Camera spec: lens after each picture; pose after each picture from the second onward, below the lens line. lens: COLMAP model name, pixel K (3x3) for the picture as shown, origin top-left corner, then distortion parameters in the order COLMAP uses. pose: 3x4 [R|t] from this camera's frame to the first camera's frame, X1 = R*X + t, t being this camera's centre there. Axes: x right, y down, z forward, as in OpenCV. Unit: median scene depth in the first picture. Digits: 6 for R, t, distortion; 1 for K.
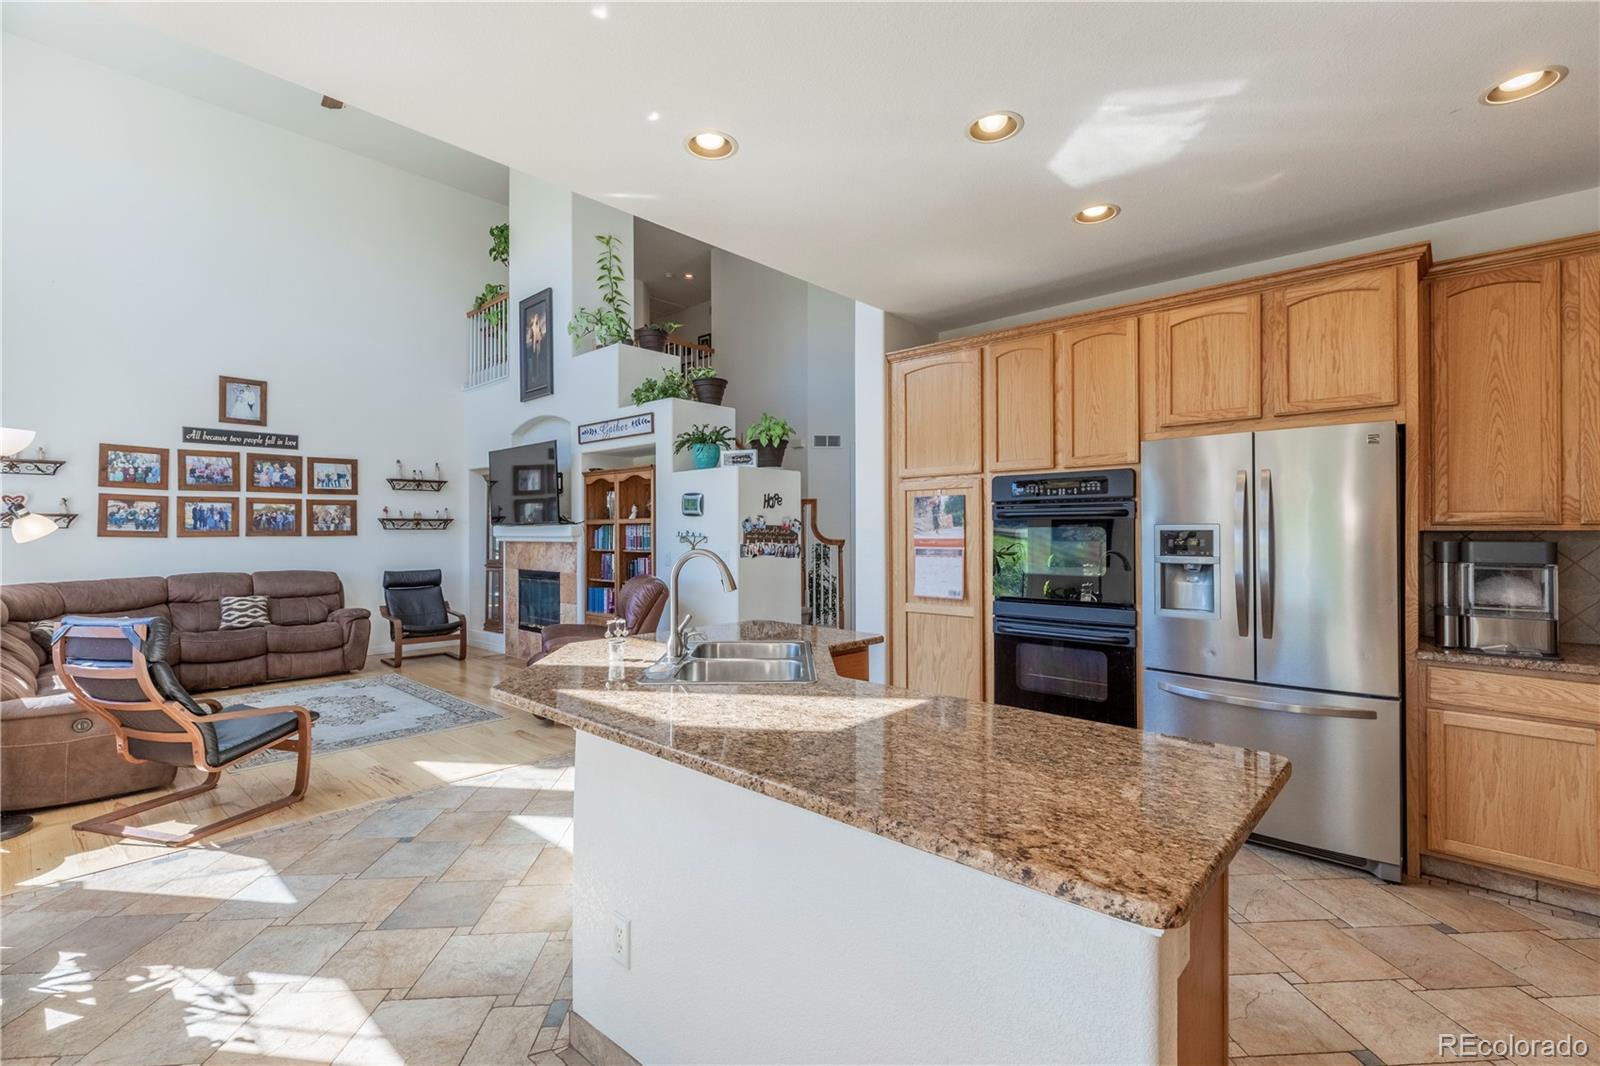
lens RADIAL K [[716.6, 0, 803.4], [0, 716.6, 527.2], [0, 0, 1]] dist [0.002124, 0.000653]
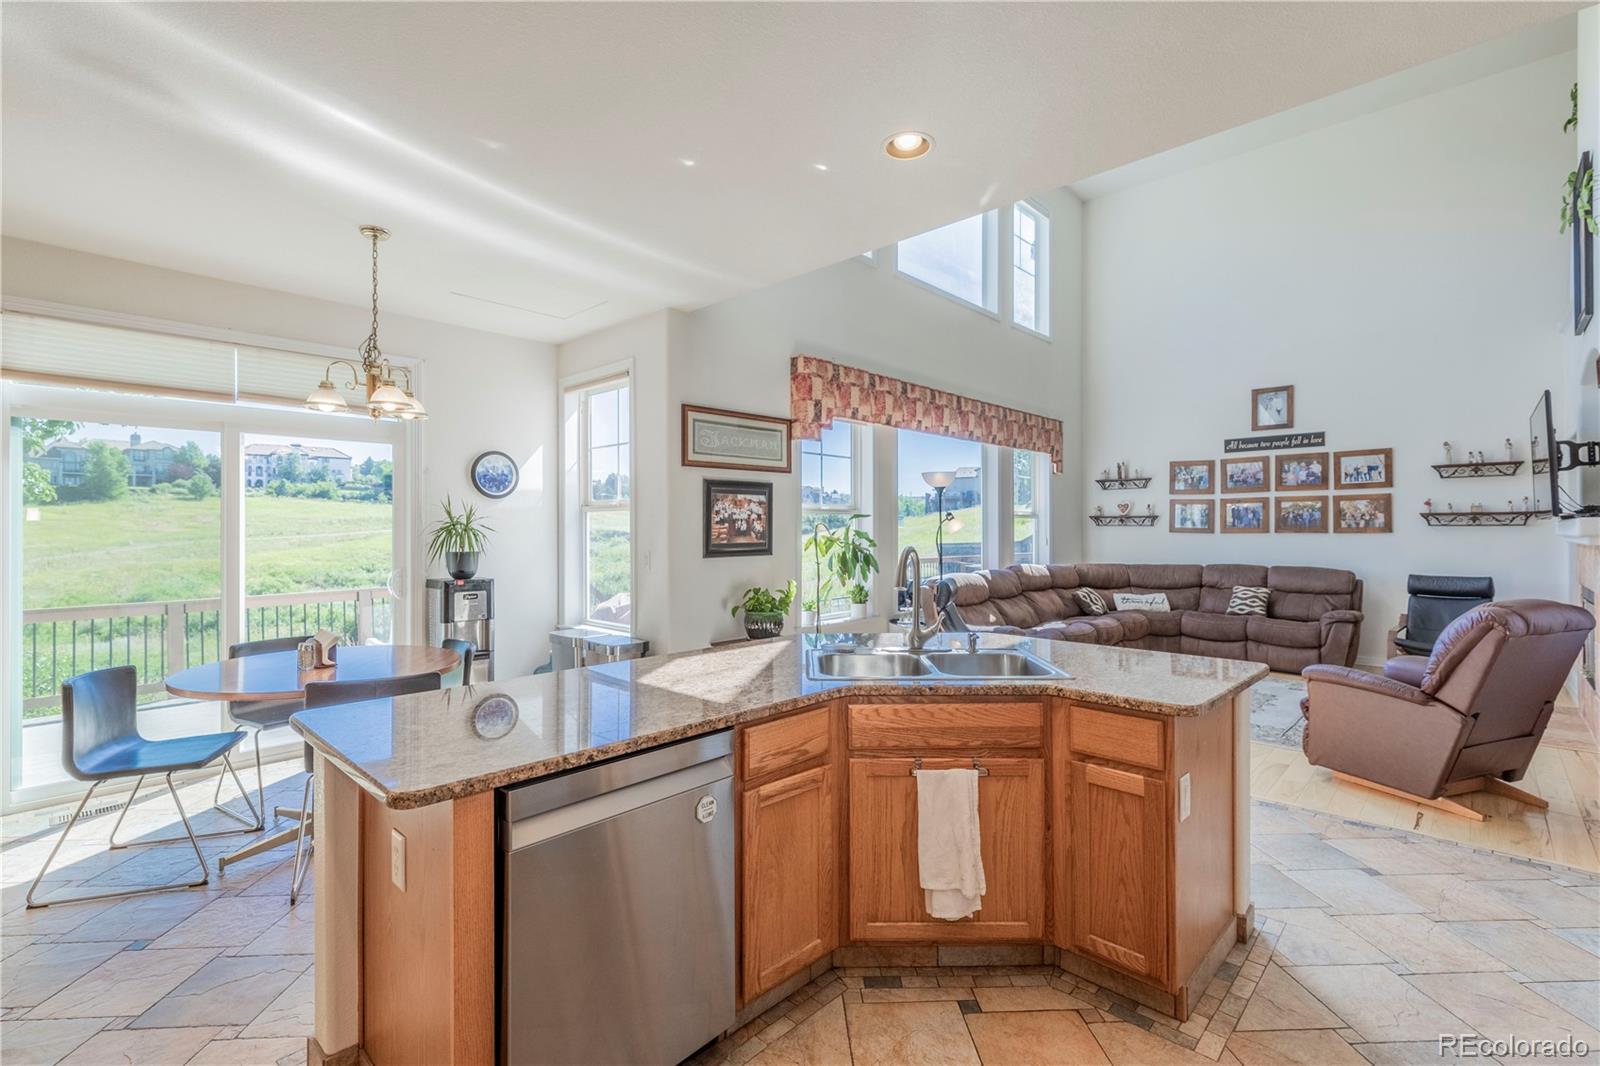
lens RADIAL K [[716.6, 0, 803.4], [0, 716.6, 527.2], [0, 0, 1]] dist [0.002124, 0.000653]
pose [[-0.018546, -0.000239, -0.999828, 0.323273], [0.007602, 0.999971, -0.000380, -0.000629], [0.999799, -0.007608, -0.018544, 0.315851]]
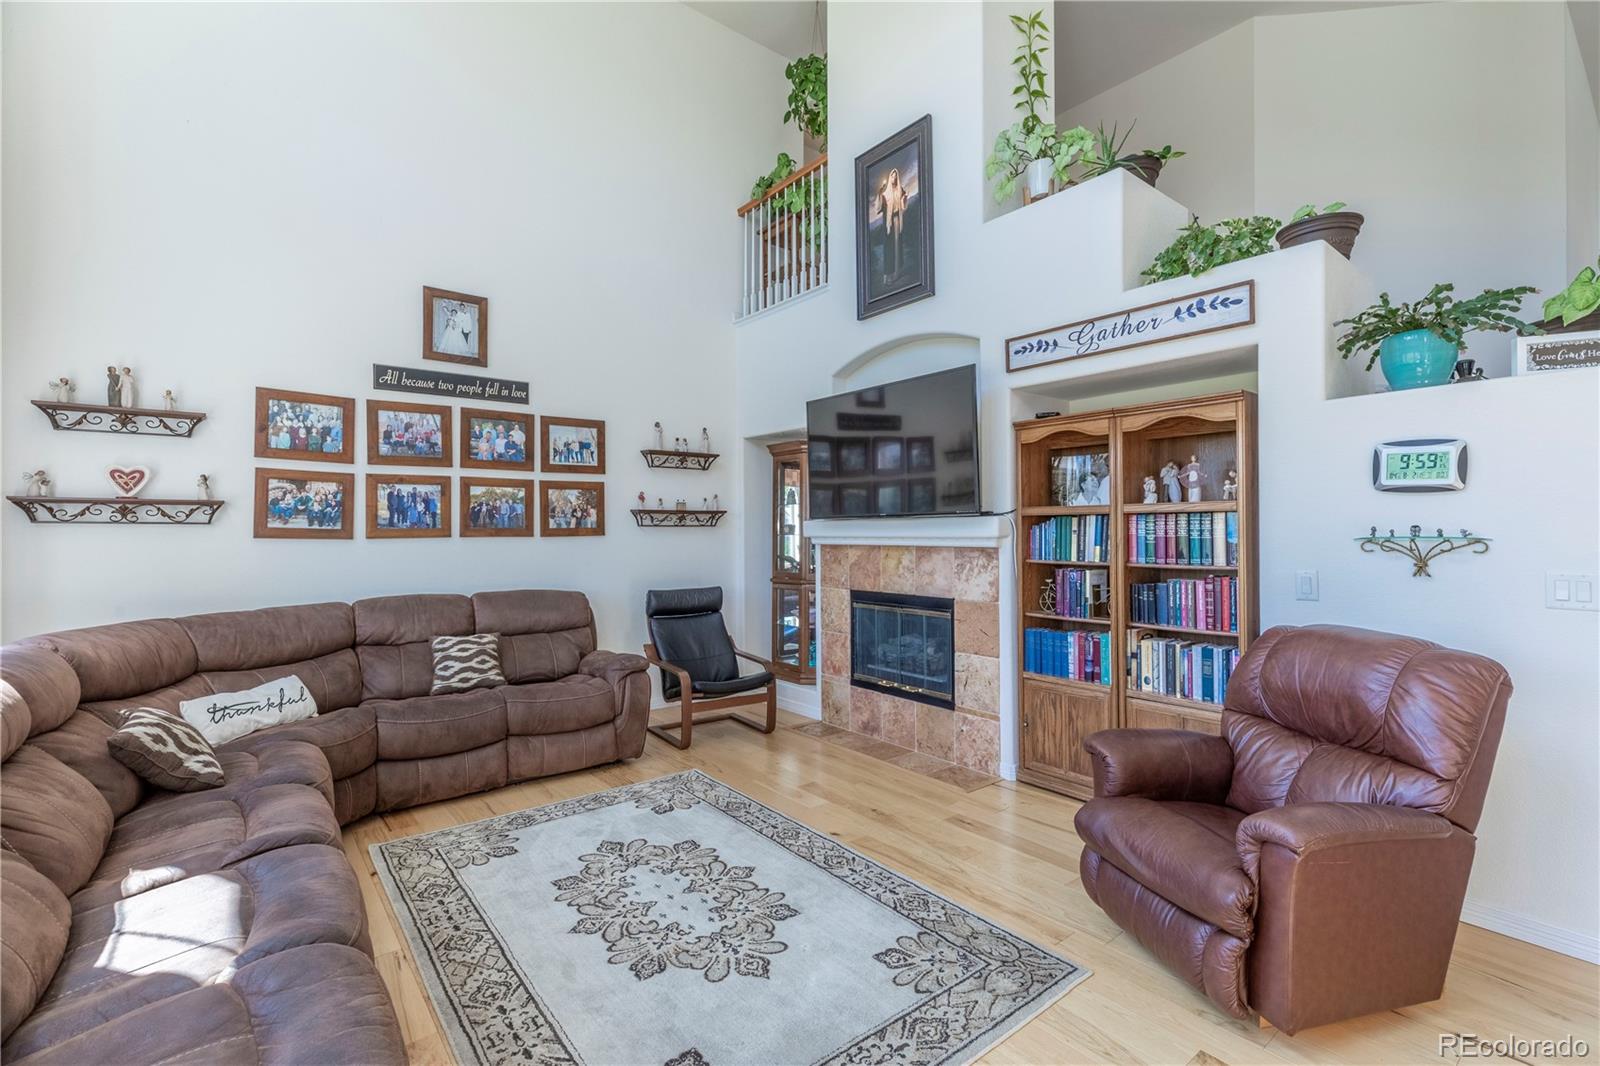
lens RADIAL K [[716.6, 0, 803.4], [0, 716.6, 527.2], [0, 0, 1]] dist [0.002124, 0.000653]
pose [[0.988598, -0.002143, -0.150561, -0.382269], [0.002370, 0.999996, 0.001324, 0.003946], [0.150558, -0.001666, 0.988600, 0.417619]]
